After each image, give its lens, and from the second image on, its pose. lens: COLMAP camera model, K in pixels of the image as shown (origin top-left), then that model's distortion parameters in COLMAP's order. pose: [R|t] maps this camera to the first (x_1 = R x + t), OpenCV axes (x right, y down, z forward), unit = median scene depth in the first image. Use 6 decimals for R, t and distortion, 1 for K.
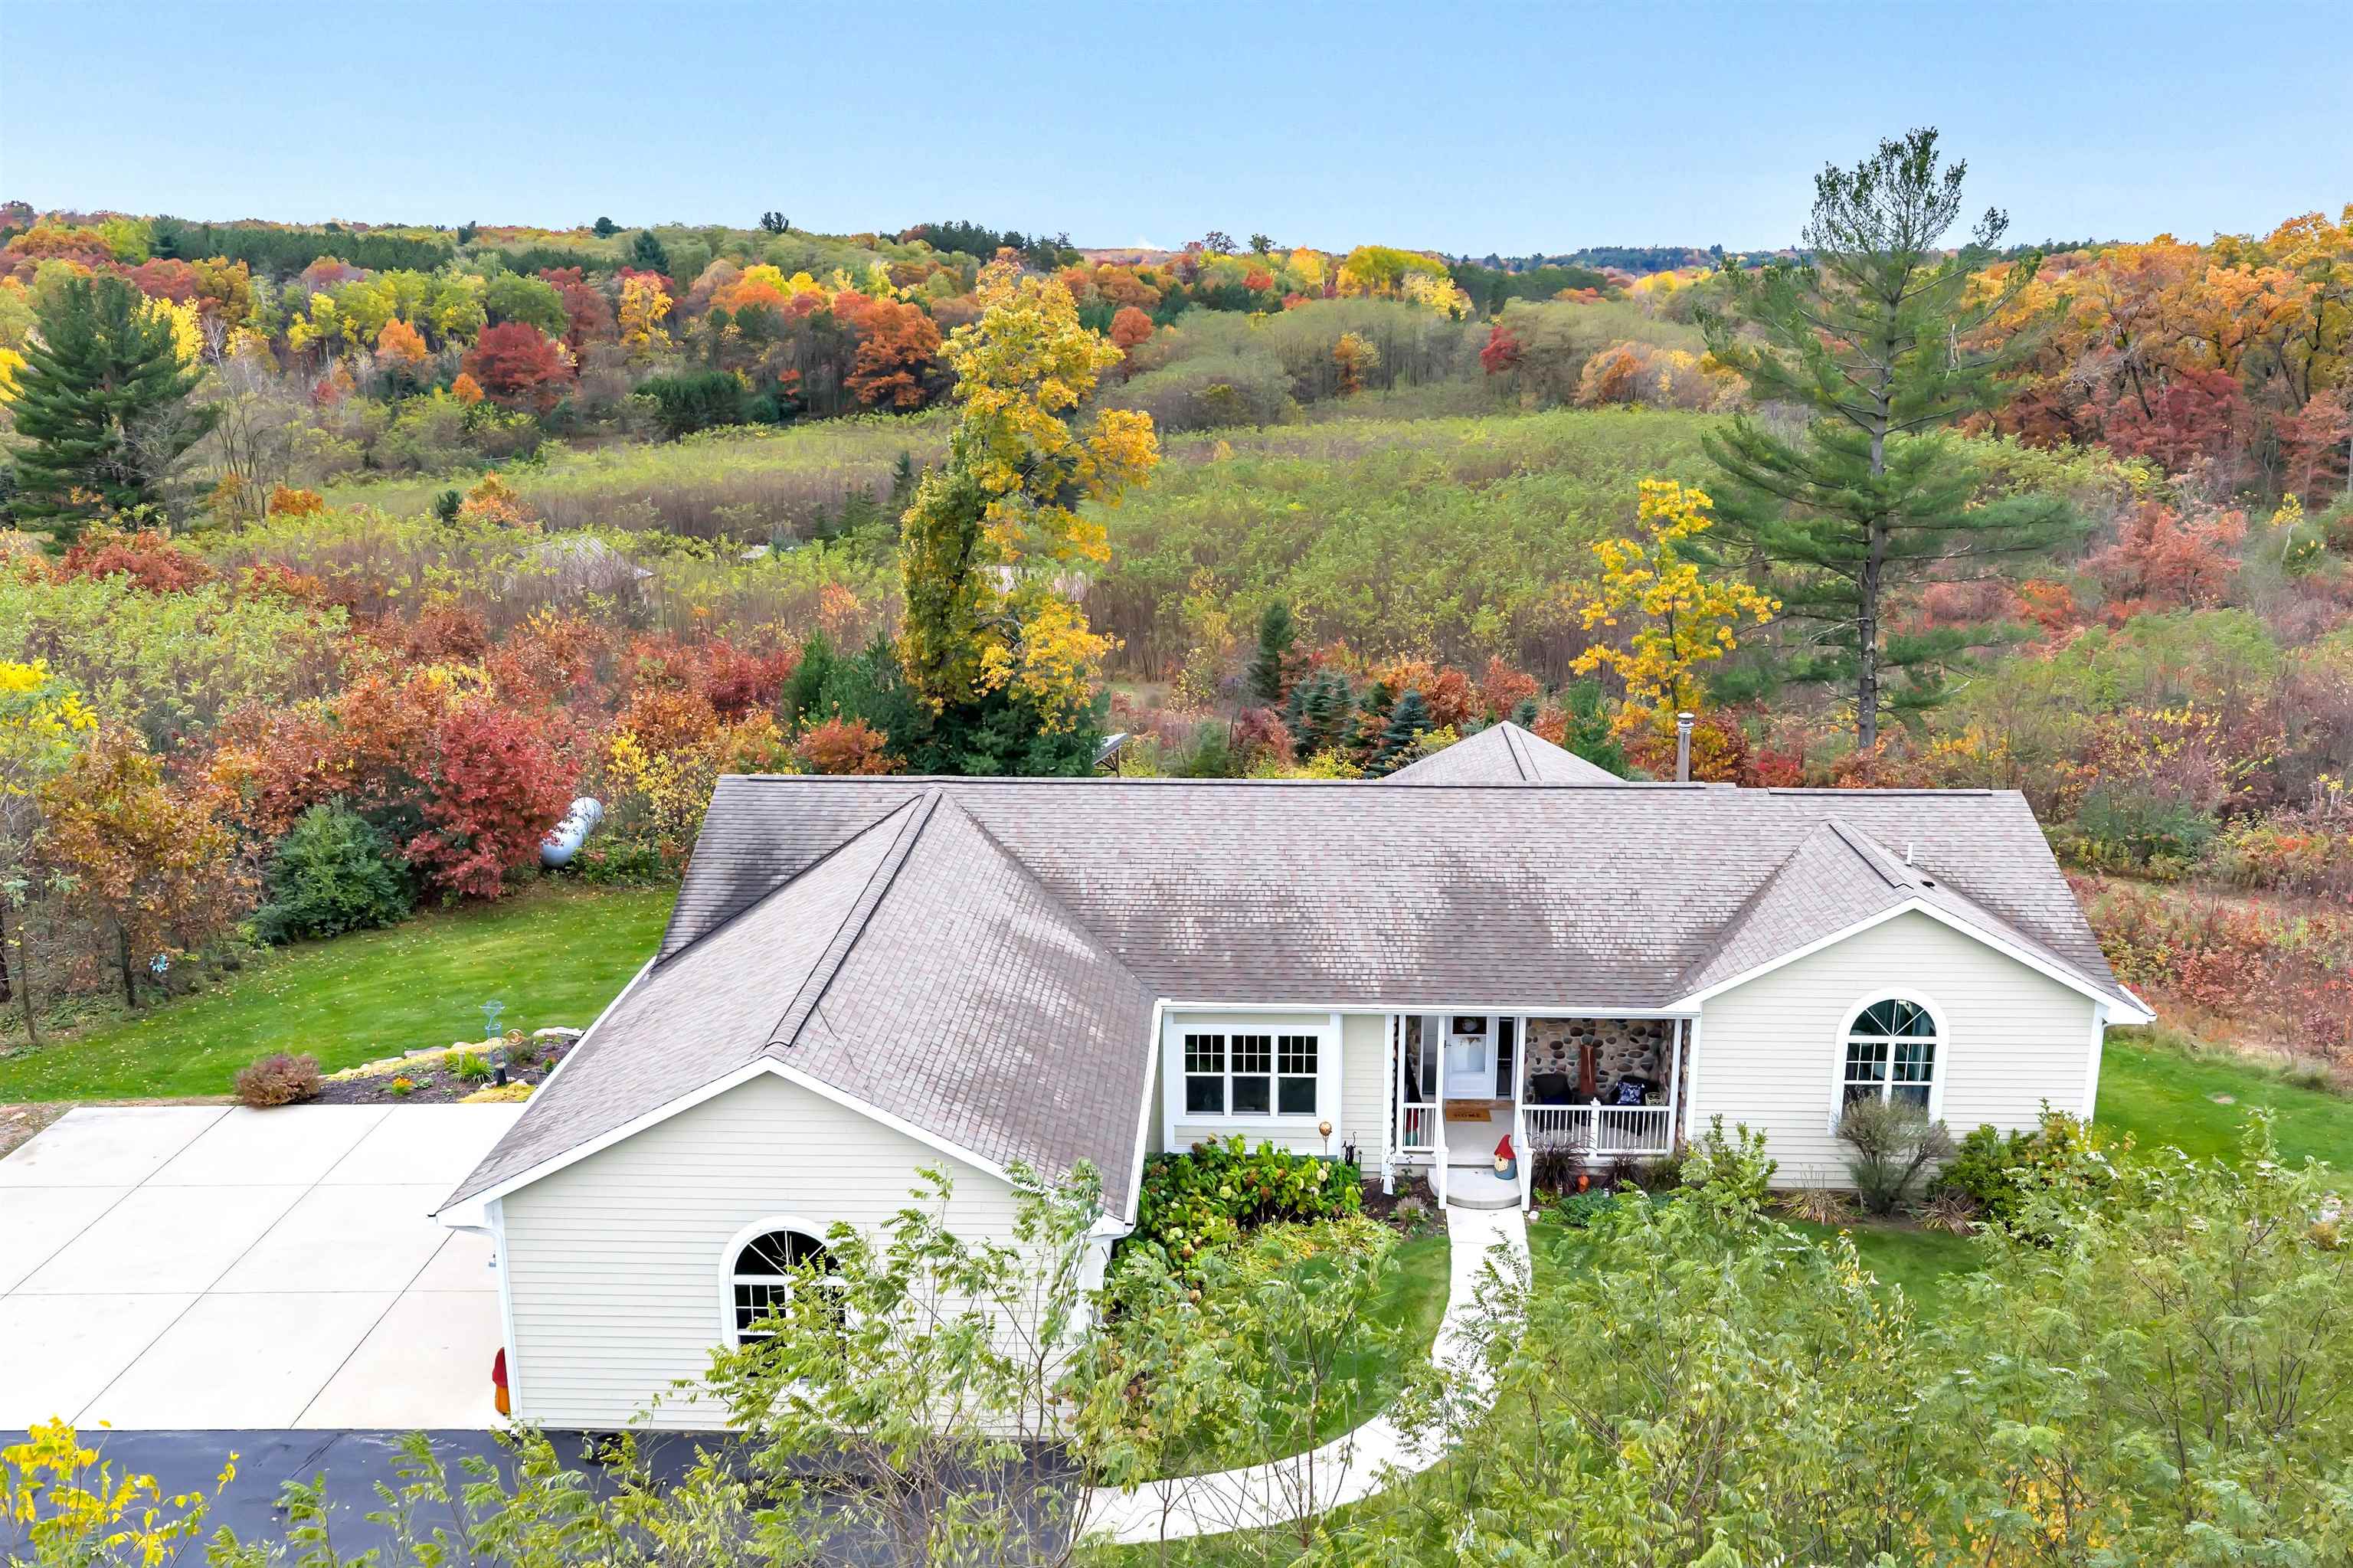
lens RADIAL K [[1940.6, 0, 1194.0], [0, 1940.6, 783.1], [0, 0, 1]] dist [0.021495, -0.042274]
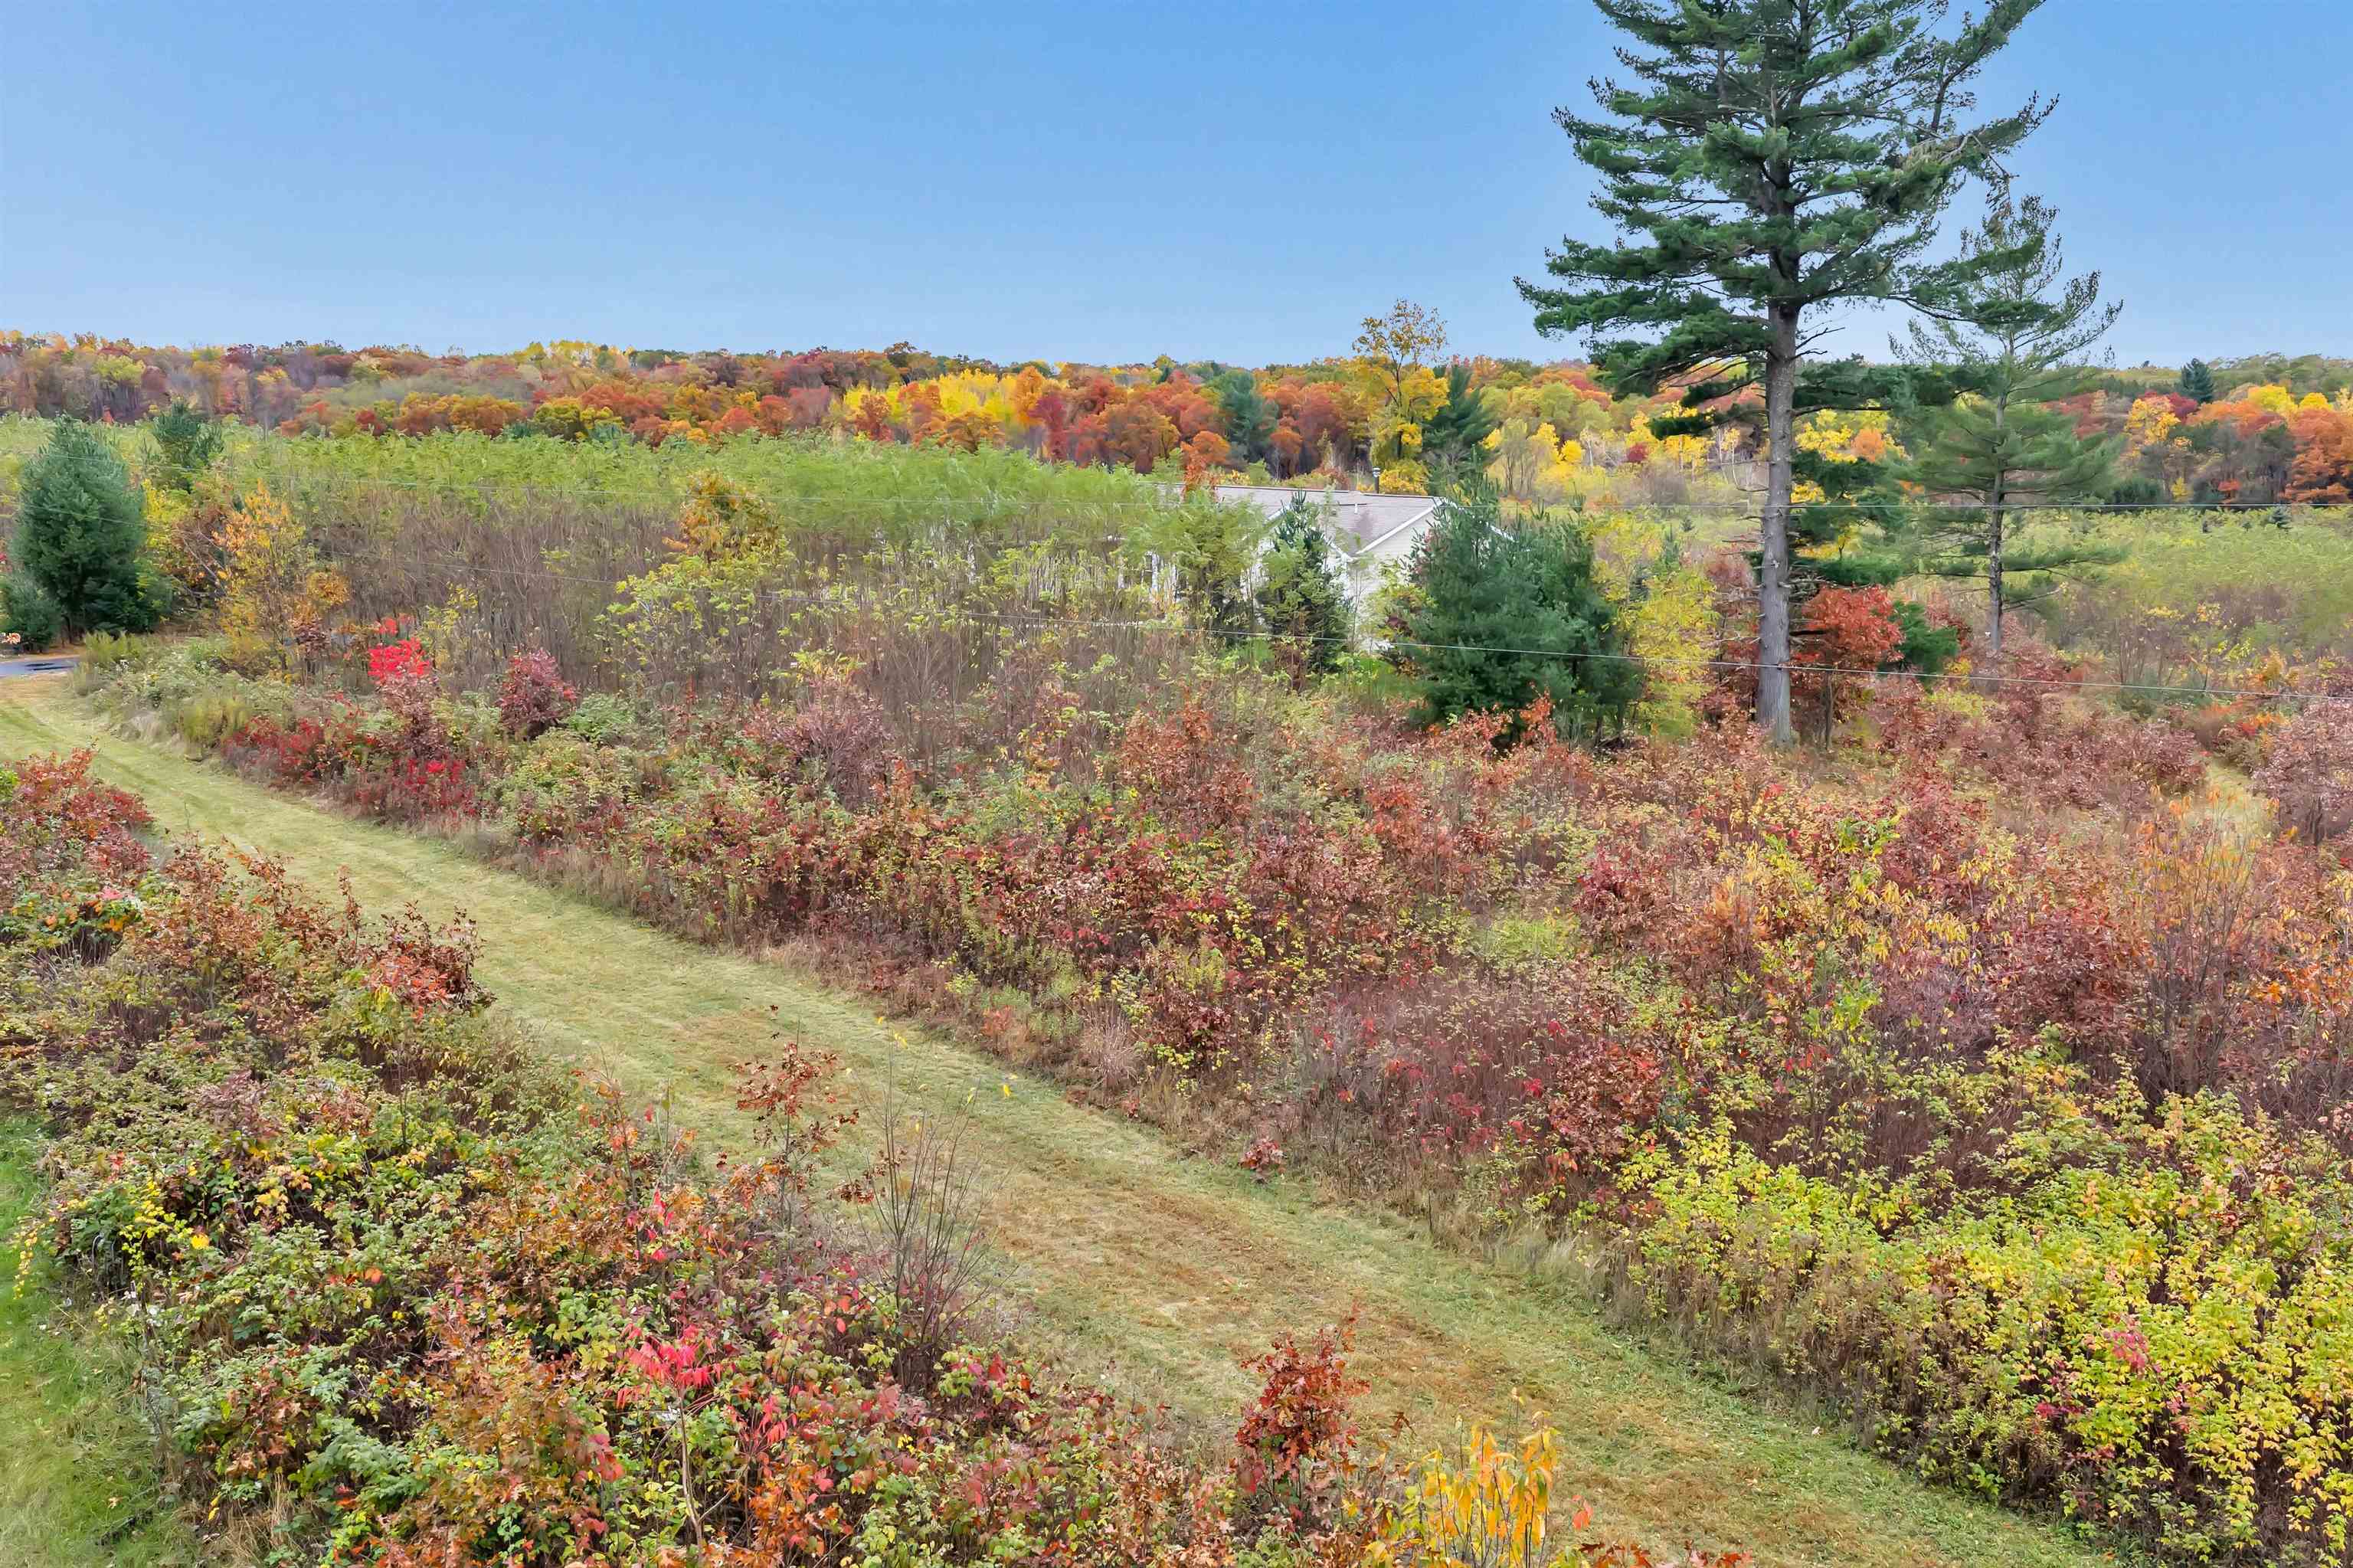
lens RADIAL K [[1925.9, 0, 1176.5], [0, 1925.9, 784.0], [0, 0, 1]] dist [0.012240, -0.008144]
pose [[0.647350, 0.146975, -0.747888, 1.423590], [-0.201725, 0.979280, 0.017840, 0.260401], [0.735014, 0.139319, 0.663585, -0.476072]]
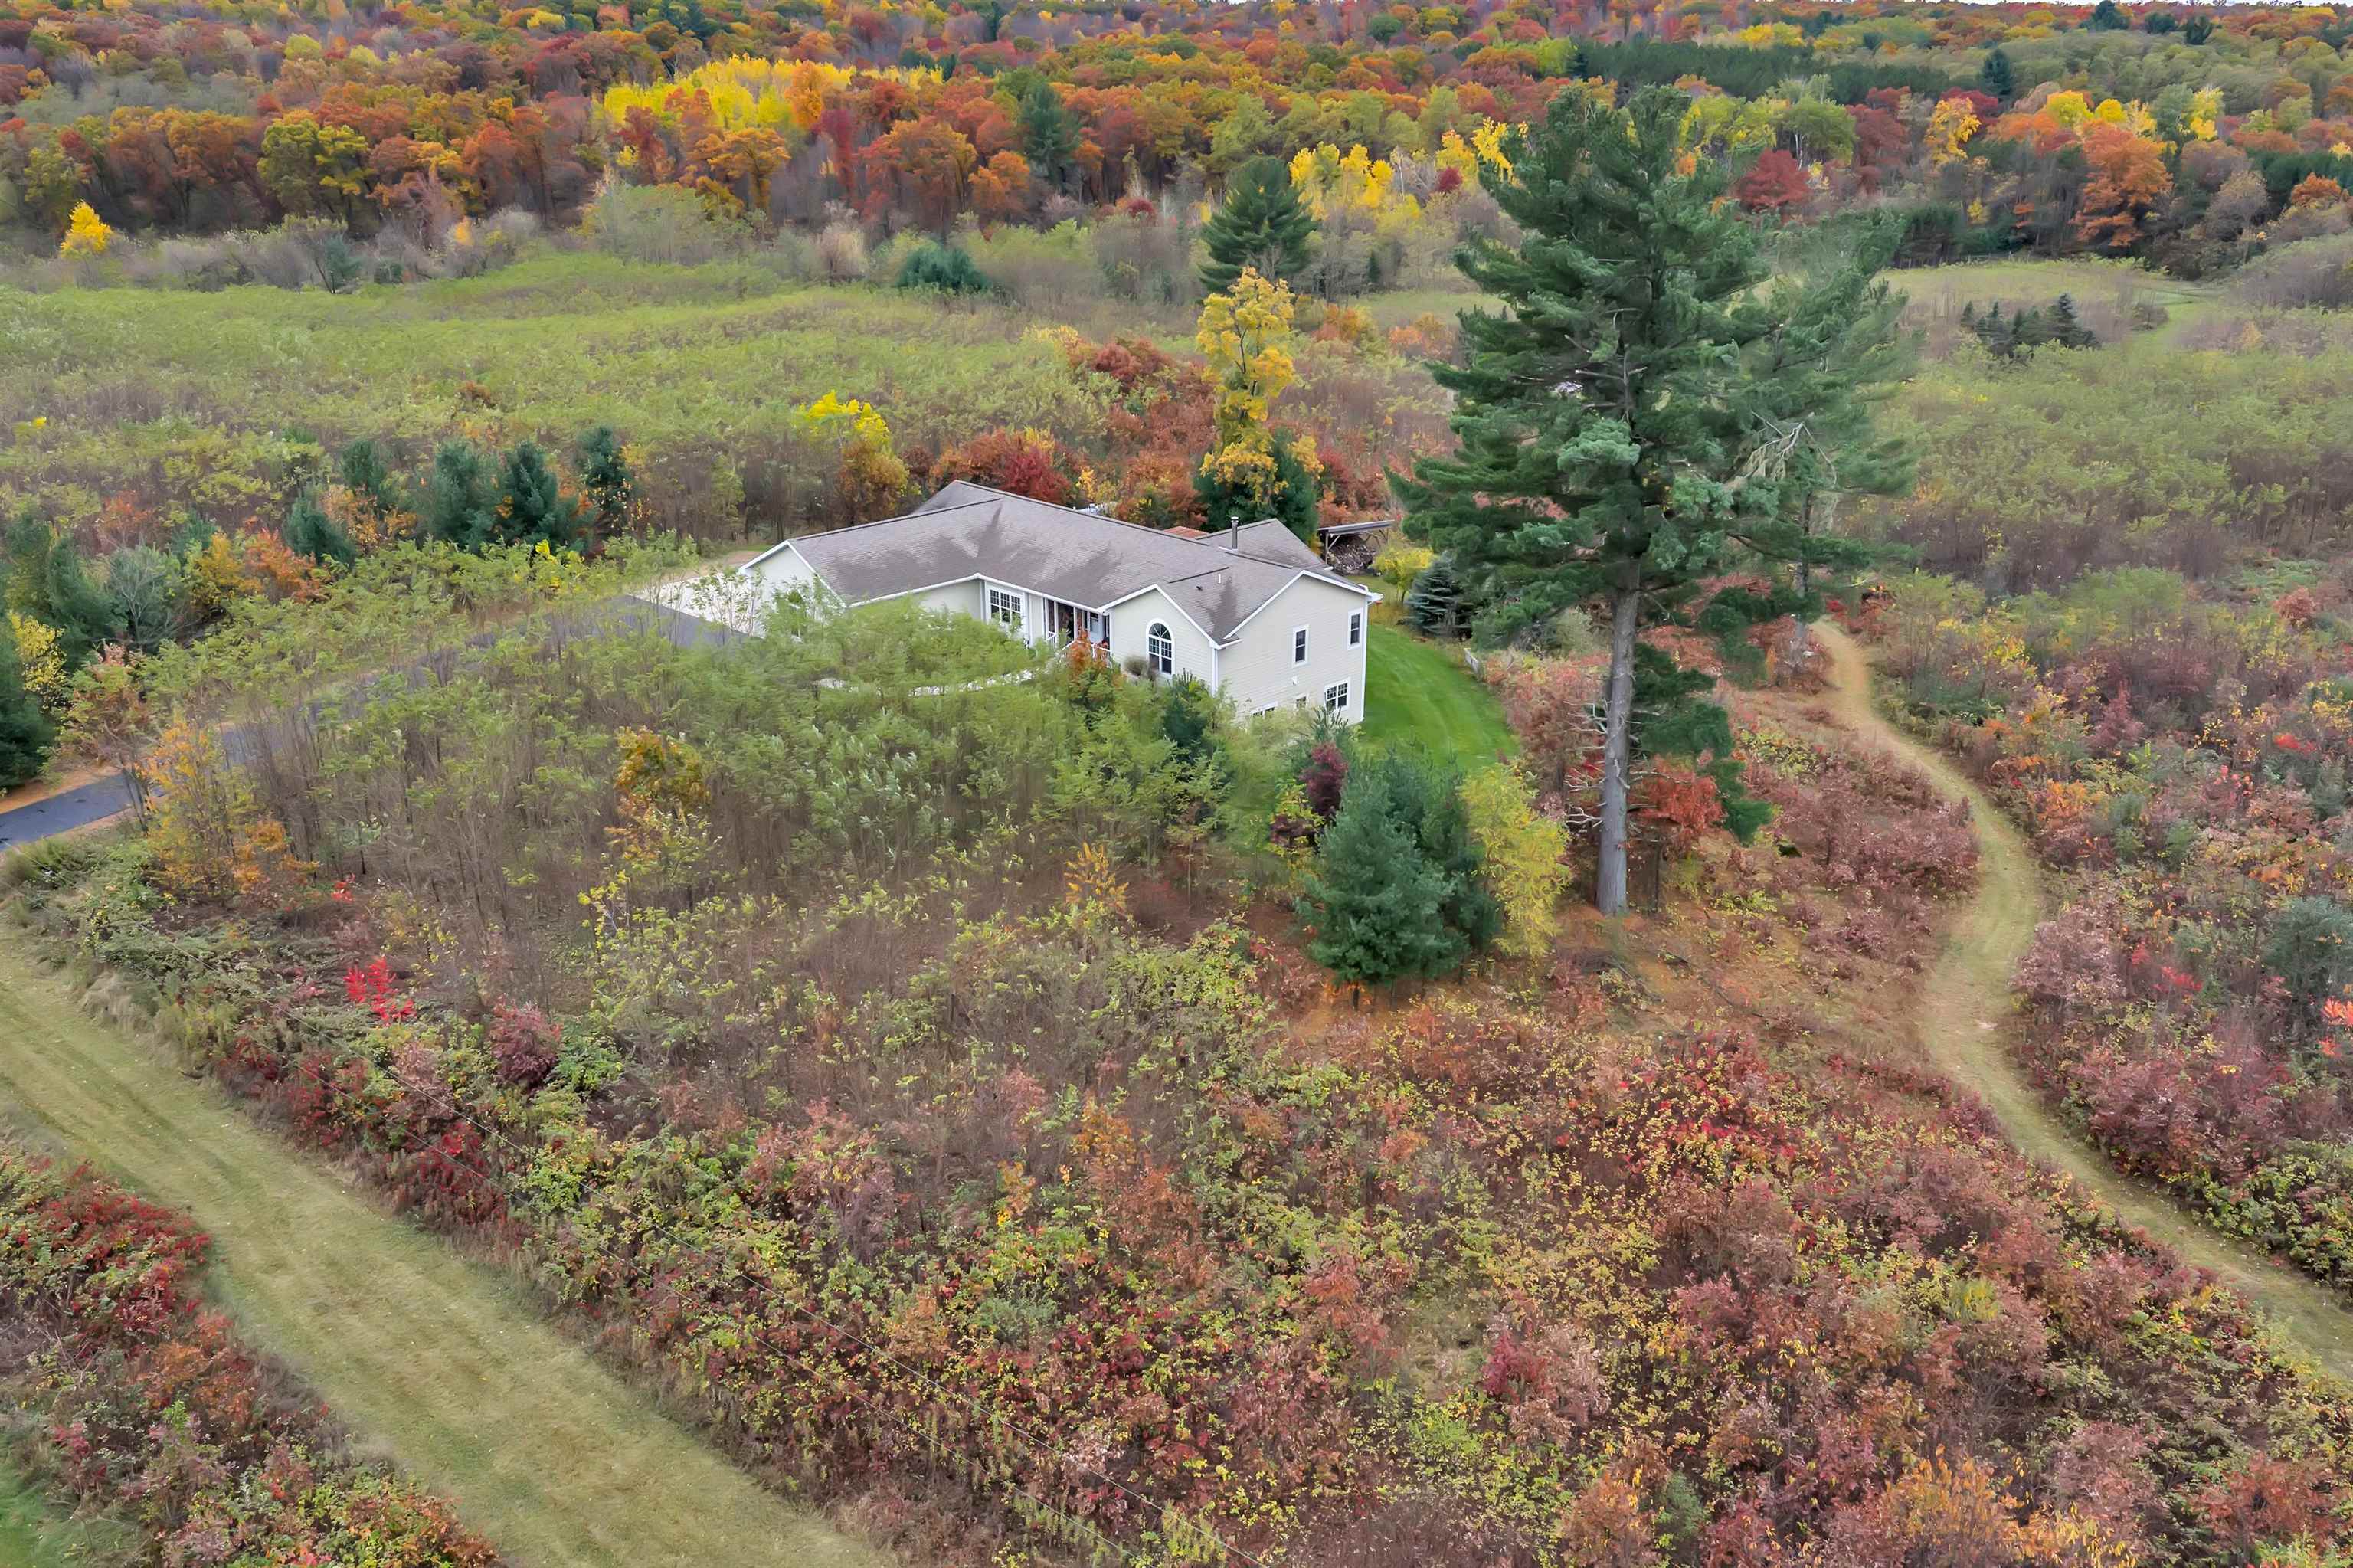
lens RADIAL K [[1949.5, 0, 1176.2], [0, 1949.5, 830.1], [0, 0, 1]] dist [0.006897, -0.007925]
pose [[0.725427, 0.265260, -0.635132, 1.397182], [-0.177776, 0.963654, 0.199415, -0.098673], [0.664945, -0.031750, 0.746218, -0.640400]]
